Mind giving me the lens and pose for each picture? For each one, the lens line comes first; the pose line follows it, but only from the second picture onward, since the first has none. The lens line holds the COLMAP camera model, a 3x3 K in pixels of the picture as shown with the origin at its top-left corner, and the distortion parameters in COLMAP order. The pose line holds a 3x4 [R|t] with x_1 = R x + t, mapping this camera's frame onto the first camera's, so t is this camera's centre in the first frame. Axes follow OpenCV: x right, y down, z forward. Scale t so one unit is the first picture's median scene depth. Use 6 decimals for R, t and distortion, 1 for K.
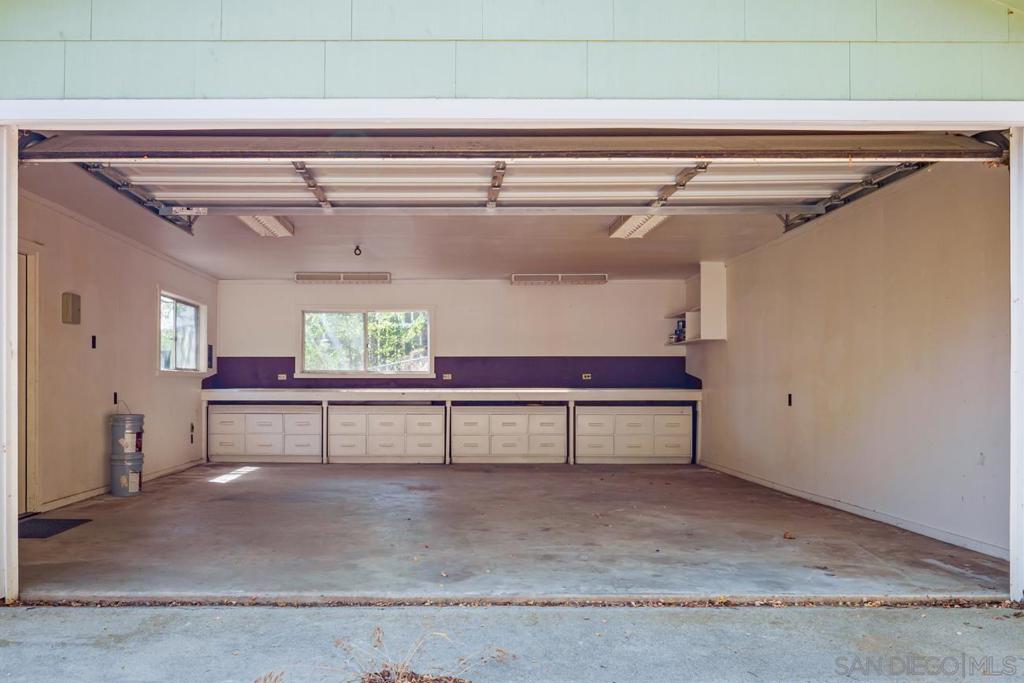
lens RADIAL K [[848.6, 0, 449.0], [0, 848.6, 388.4], [0, 0, 1]] dist [0.000644, -0.000220]
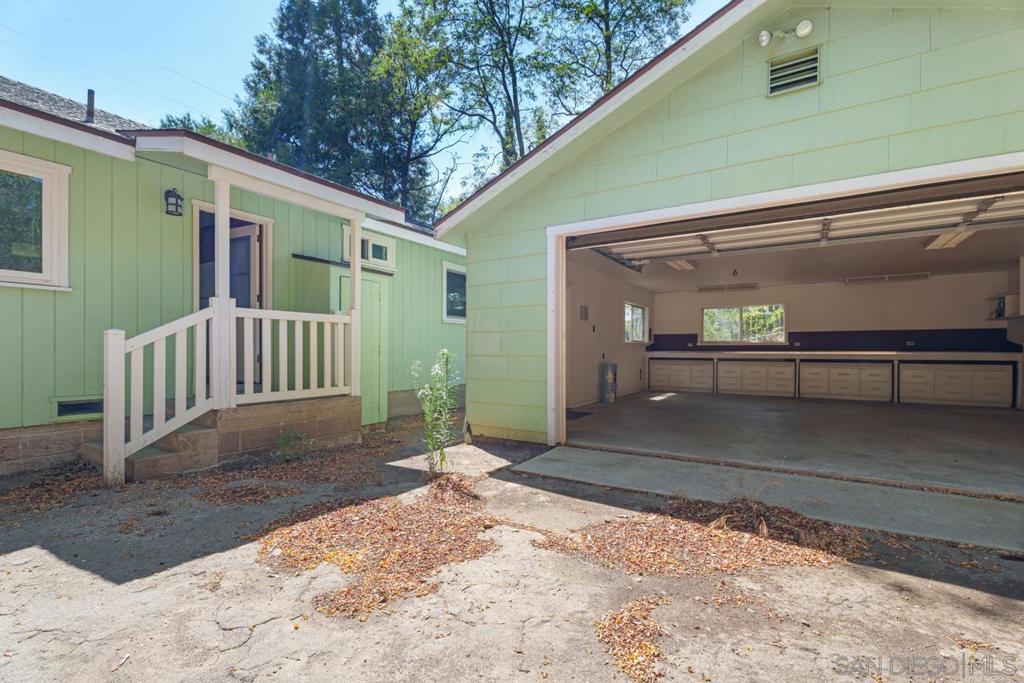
lens RADIAL K [[458.7, 0, 499.6], [0, 458.7, 349.0], [0, 0, 1]] dist [0.001212, 0.000262]
pose [[0.830649, -0.000749, -0.556797, 0.016365], [-0.001610, 0.999992, -0.003747, -0.000224], [0.556795, 0.004009, 0.830640, -0.063490]]
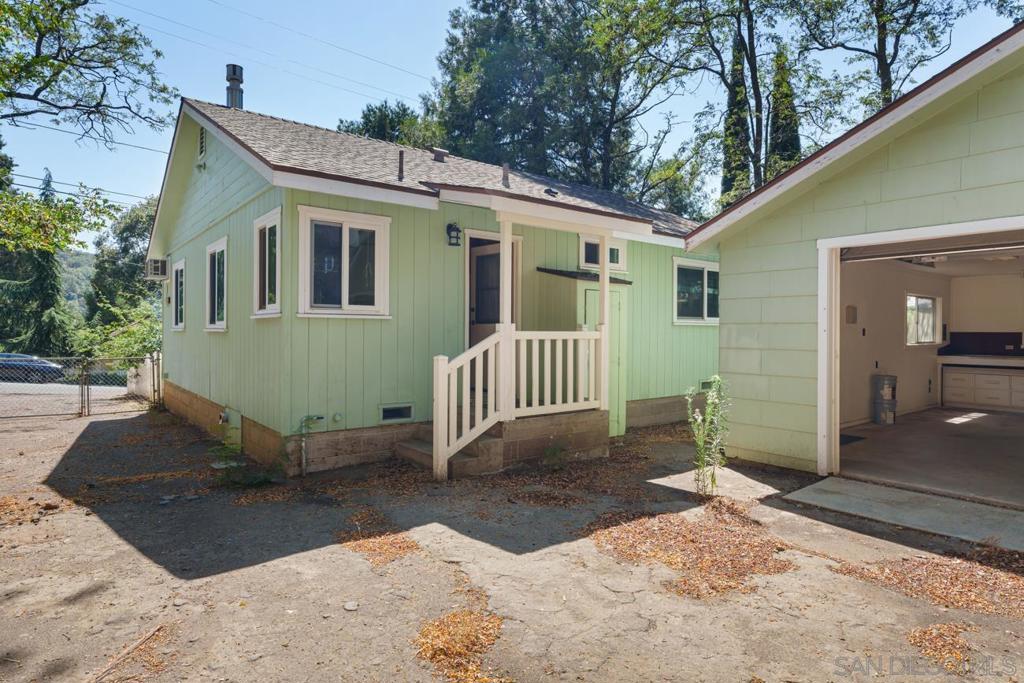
lens RADIAL K [[577.8, 0, 511.5], [0, 577.8, 330.6], [0, 0, 1]] dist [-0.000016, 0.000421]
pose [[0.612964, 0.001260, -0.790110, 0.060348], [-0.006830, 0.999970, -0.003704, -0.047439], [0.790081, 0.007666, 0.612954, -0.257507]]
